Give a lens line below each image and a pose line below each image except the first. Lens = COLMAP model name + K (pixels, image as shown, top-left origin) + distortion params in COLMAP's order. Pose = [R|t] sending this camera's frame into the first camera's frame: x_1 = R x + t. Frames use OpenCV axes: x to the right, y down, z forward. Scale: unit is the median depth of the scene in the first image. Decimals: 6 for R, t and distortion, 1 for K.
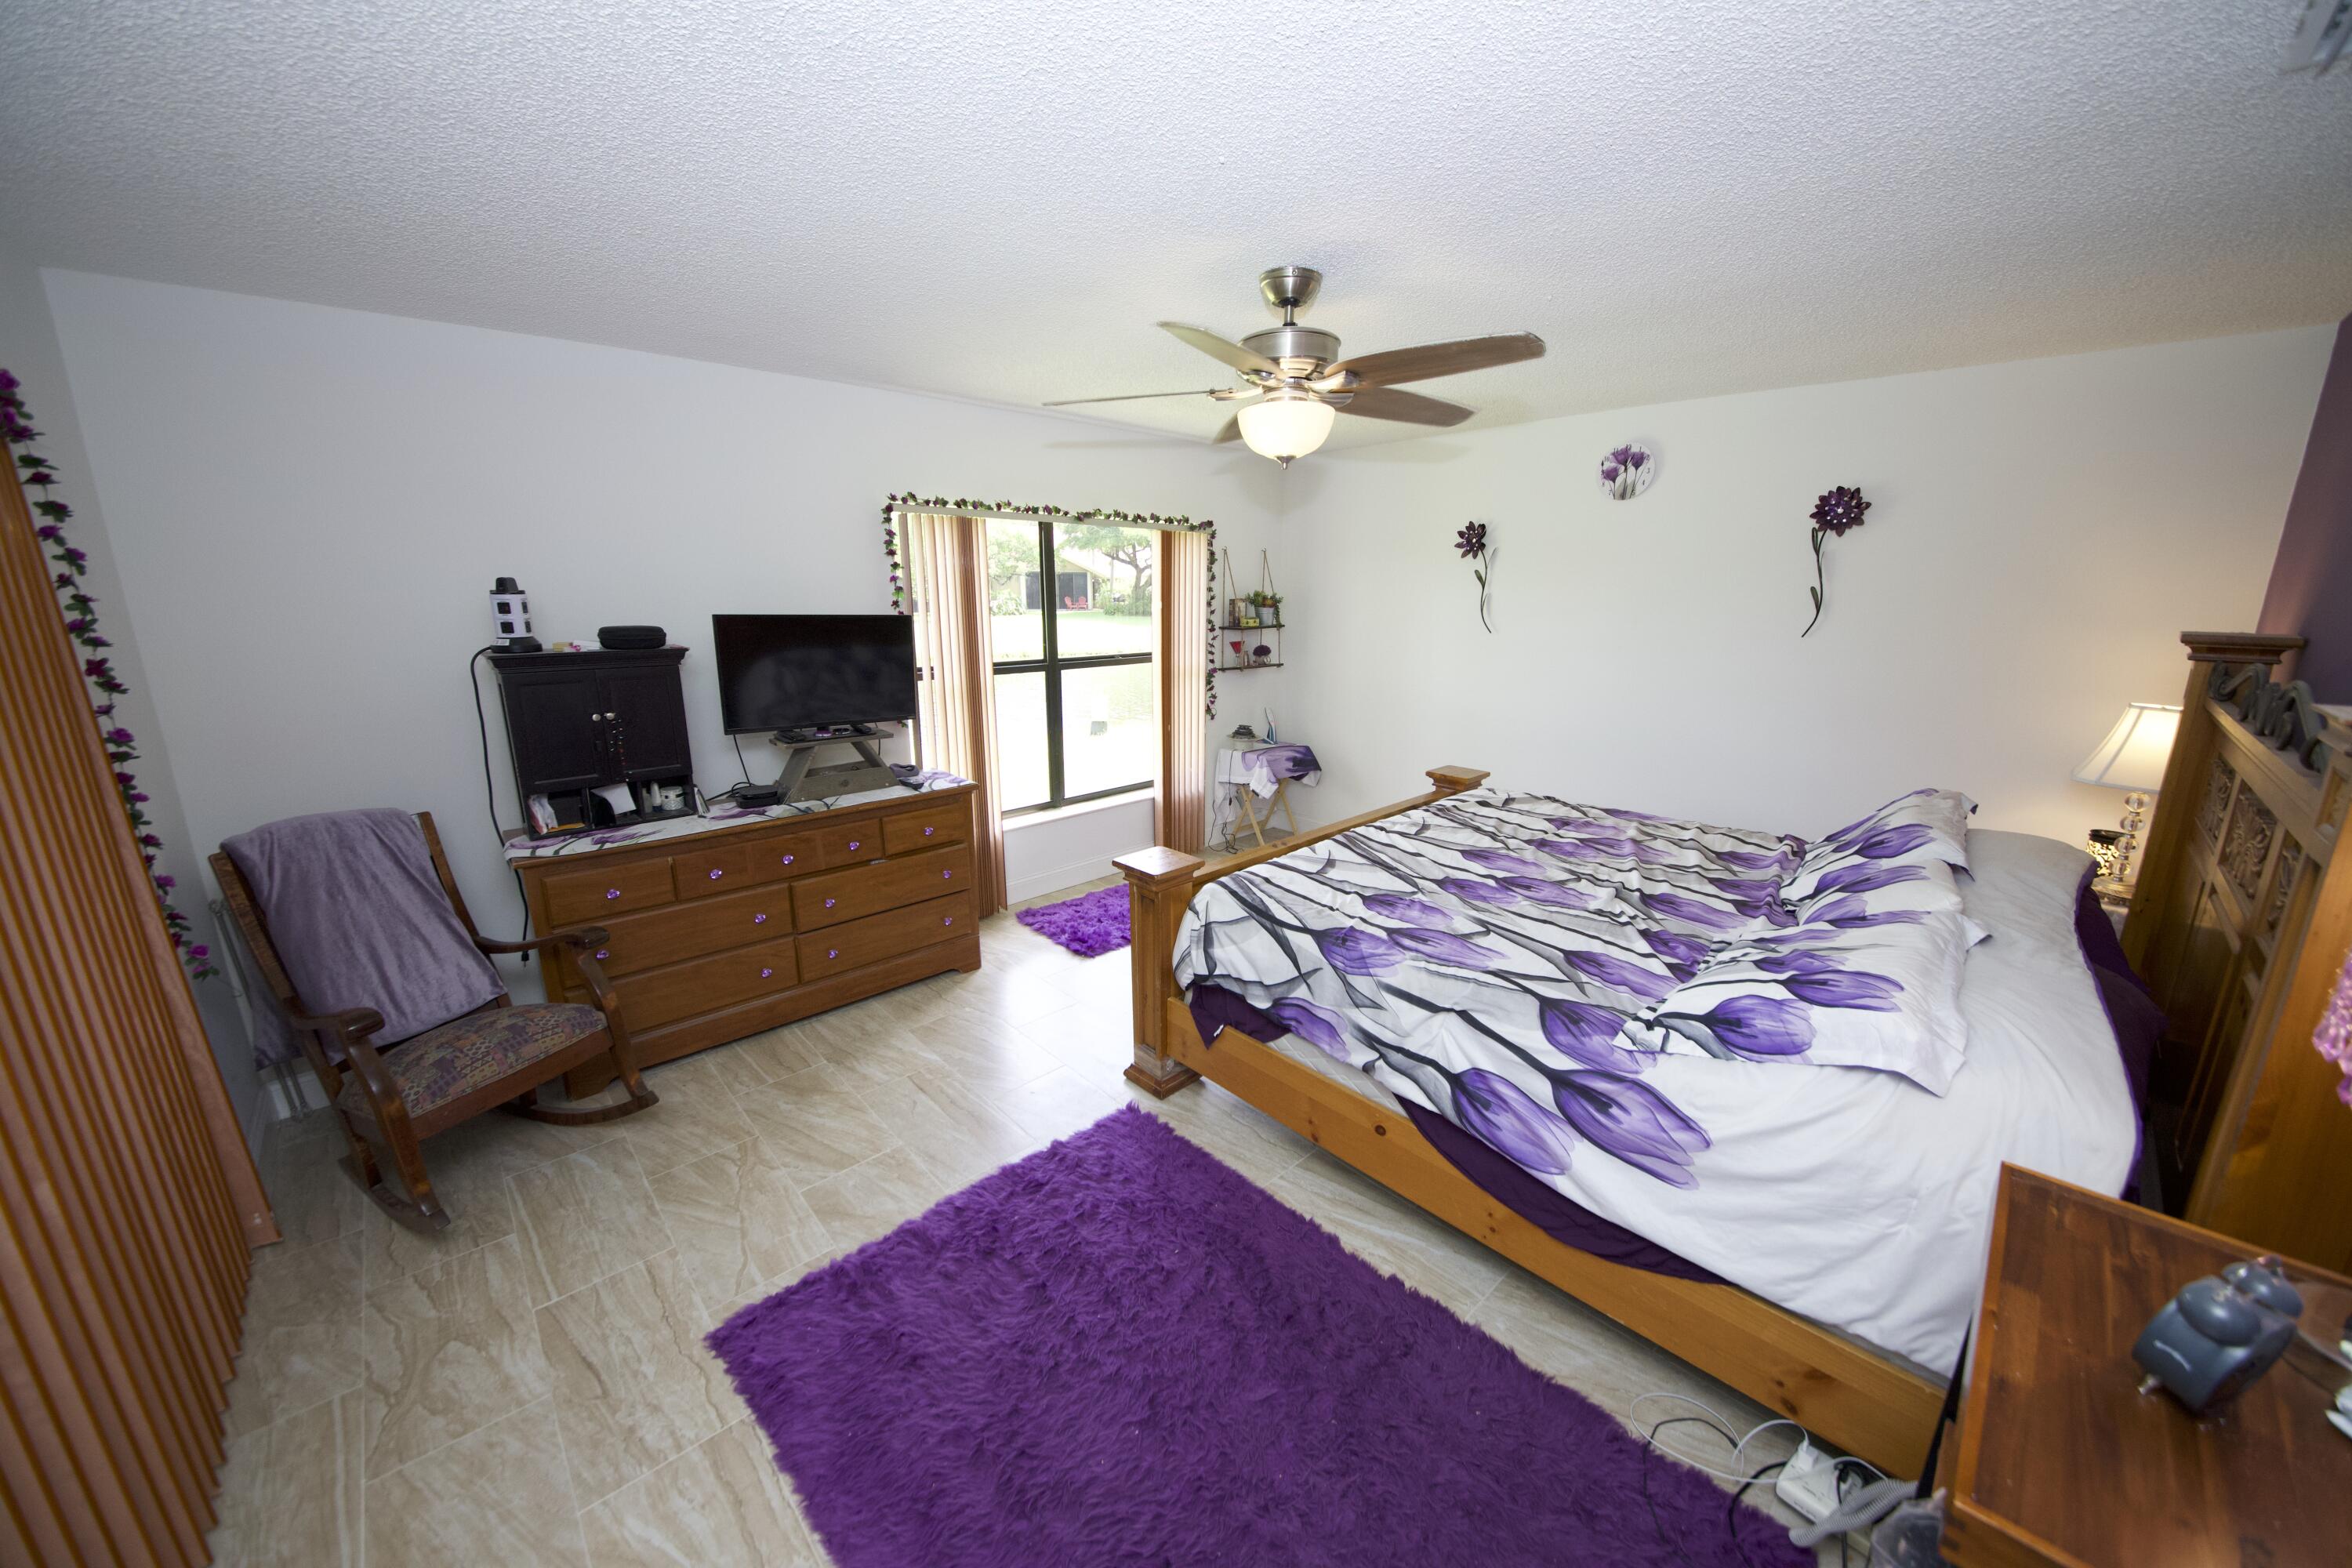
lens RADIAL K [[840.7, 0, 1179.7], [0, 840.7, 787.3], [0, 0, 1]] dist [0.015823, -0.012669]
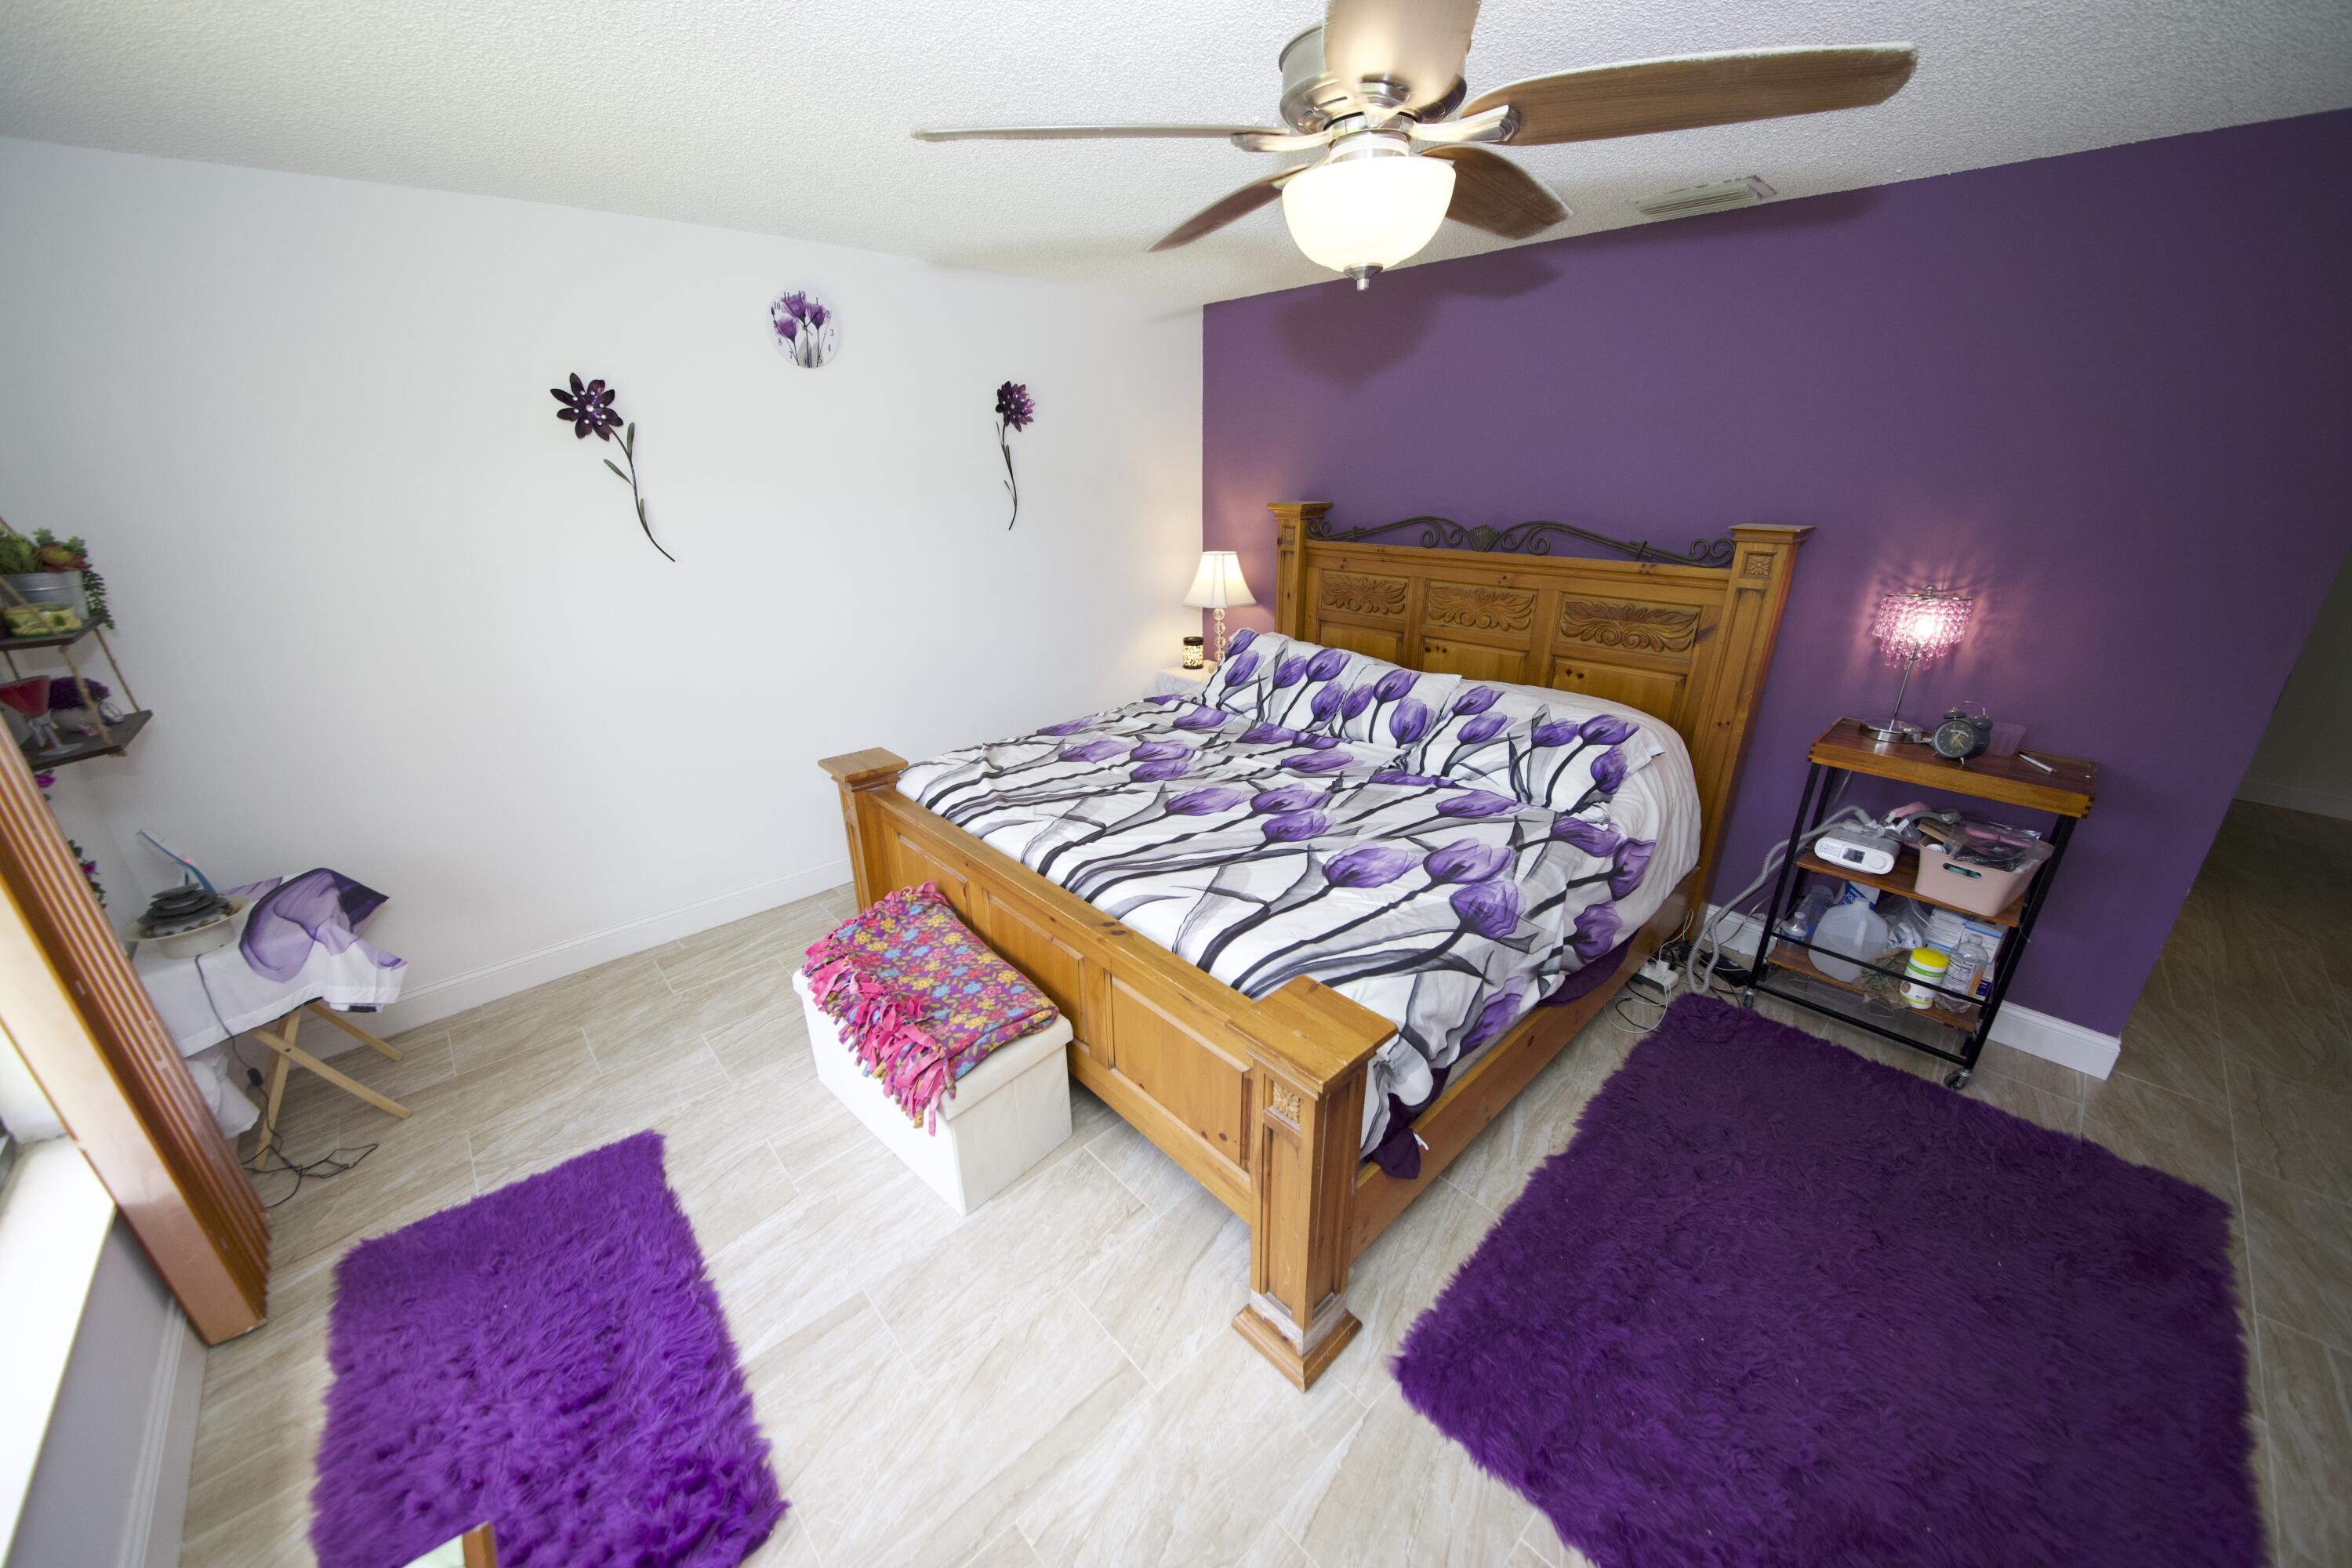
lens RADIAL K [[840.7, 0, 1179.7], [0, 840.7, 787.3], [0, 0, 1]] dist [0.015823, -0.012669]
pose [[0.012610, -0.363332, 0.931575, -0.477515], [0.243831, 0.904642, 0.349527, -0.260902], [-0.969736, 0.222740, 0.100000, 0.981793]]
